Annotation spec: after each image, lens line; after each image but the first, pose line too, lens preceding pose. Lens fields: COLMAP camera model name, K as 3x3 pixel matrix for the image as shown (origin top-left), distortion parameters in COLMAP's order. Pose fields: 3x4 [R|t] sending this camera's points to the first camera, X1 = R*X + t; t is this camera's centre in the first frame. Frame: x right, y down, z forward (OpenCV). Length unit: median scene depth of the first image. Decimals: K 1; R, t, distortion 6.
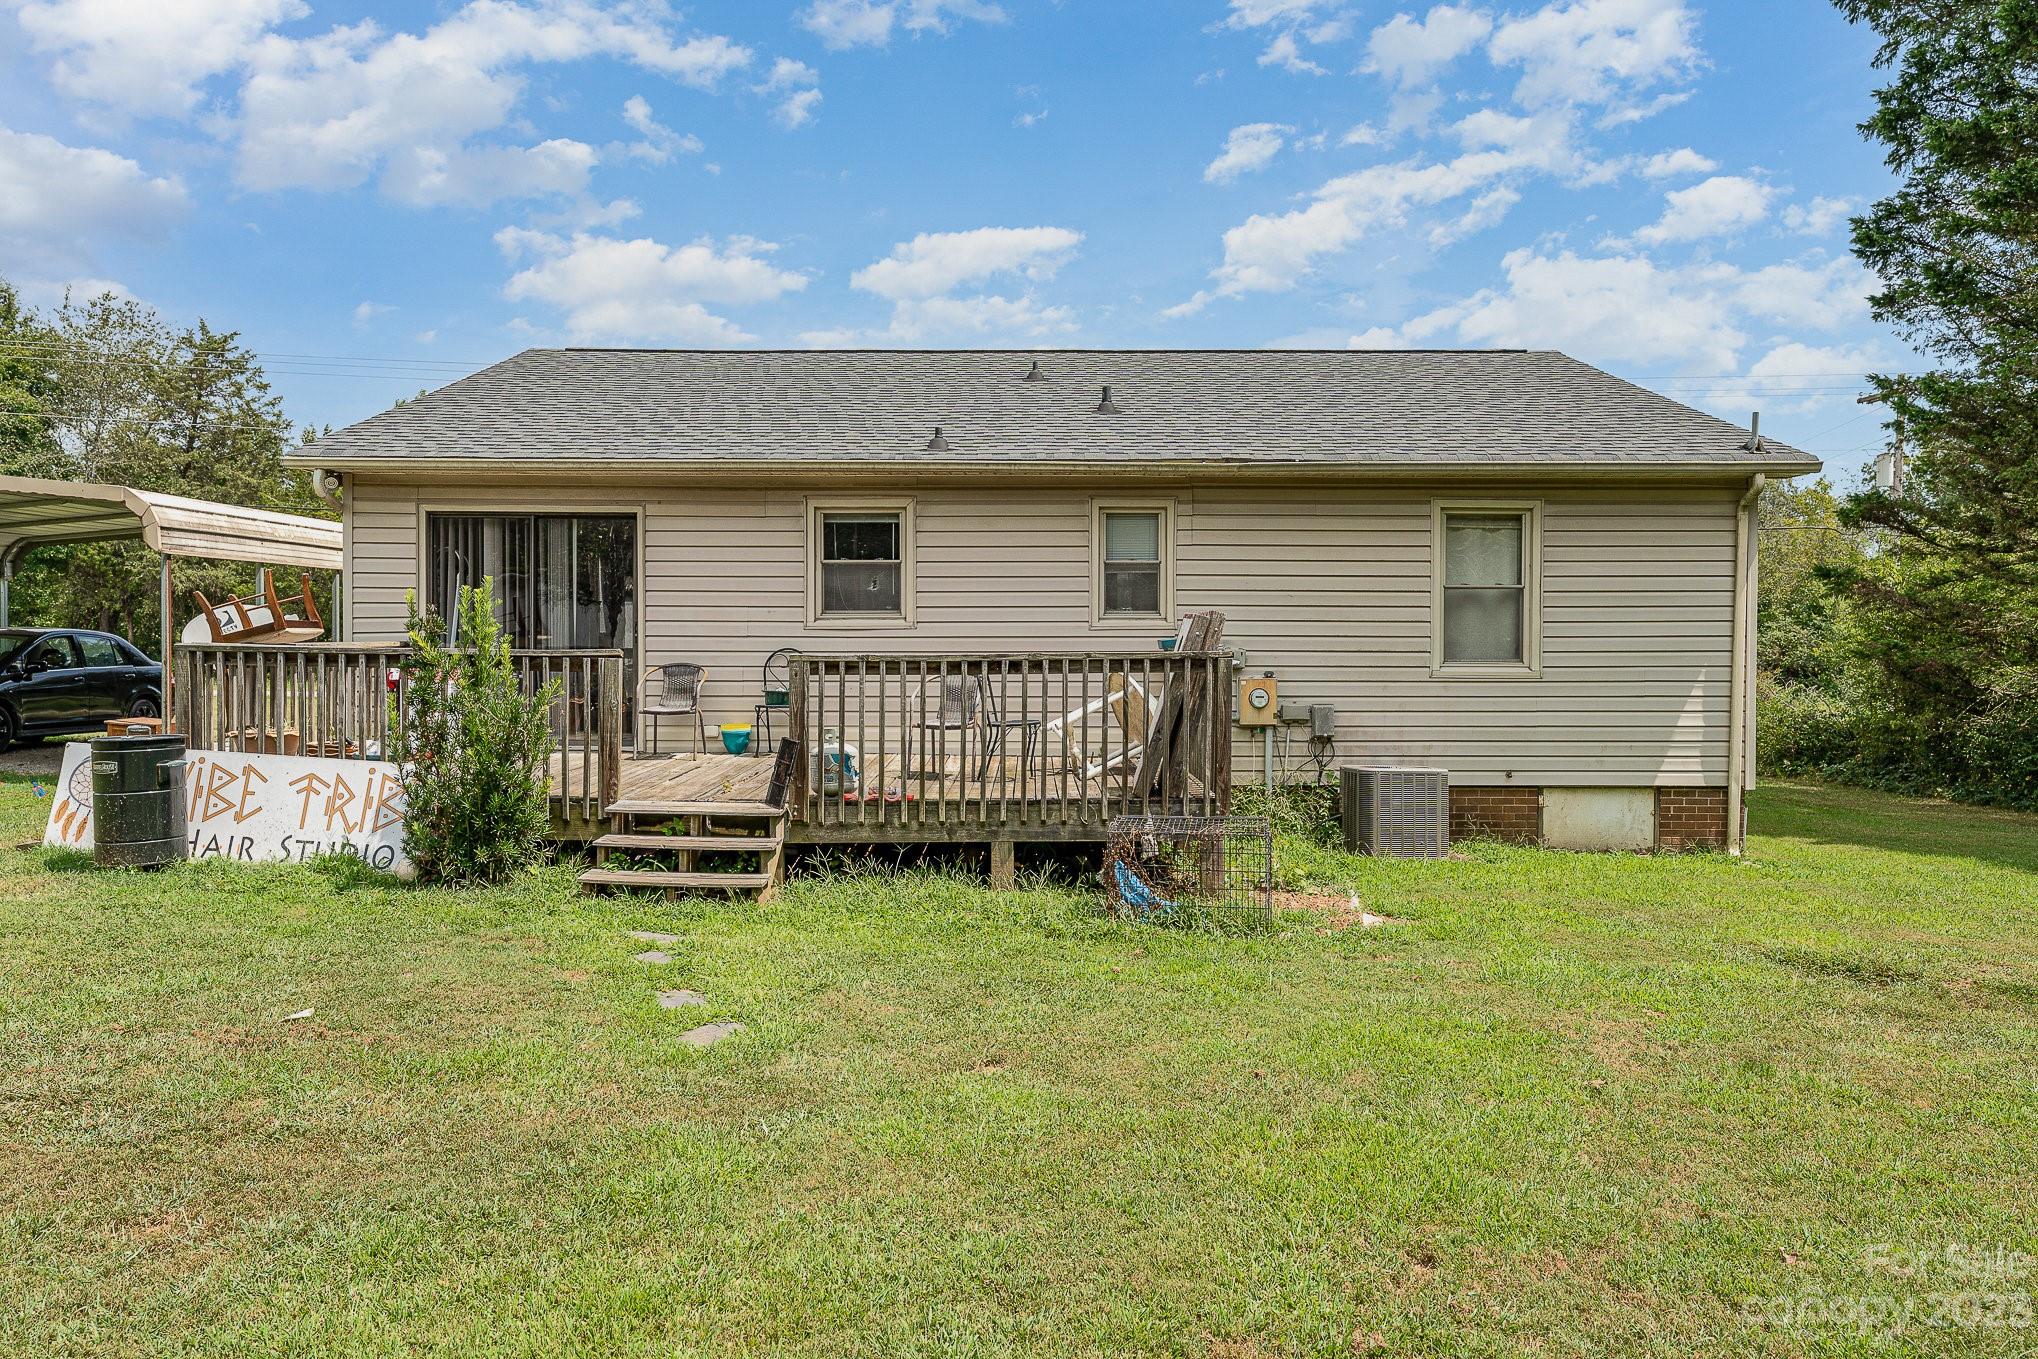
lens RADIAL K [[1356.4, 0, 1019.0], [0, 1356.4, 679.5], [0, 0, 1]] dist [-0.004301, -0.001058]
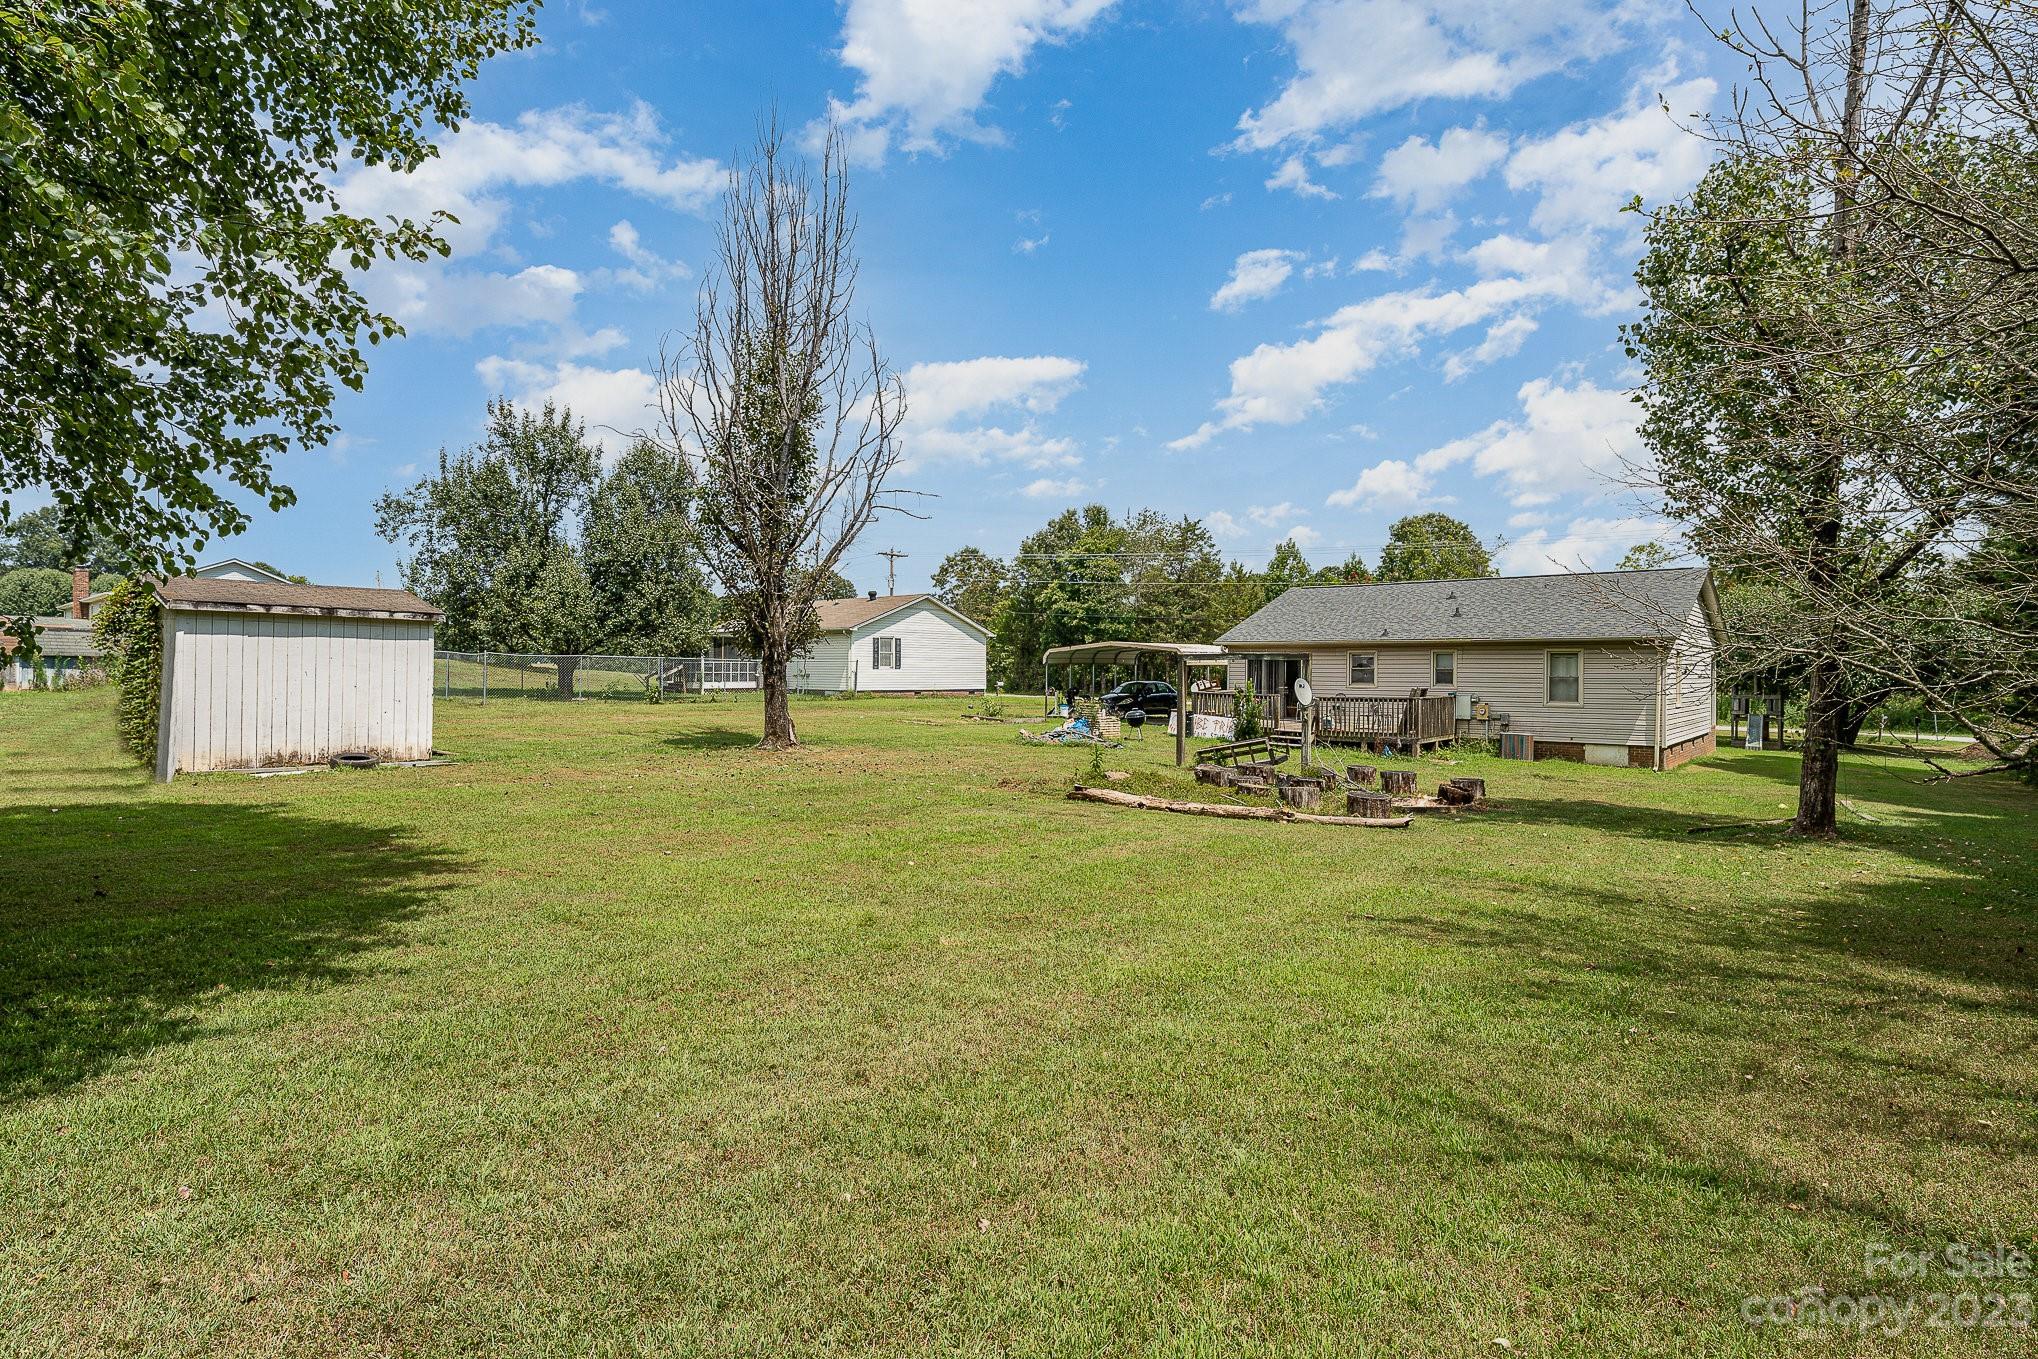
lens RADIAL K [[914.2, 0, 1006.3], [0, 914.2, 687.1], [0, 0, 1]] dist [-0.048139, 0.011251]
pose [[0.745540, 0.010672, -0.666375, 0.754090], [-0.018617, 0.999815, -0.004818, -0.012012], [0.666200, 0.015998, 0.745601, -1.340670]]
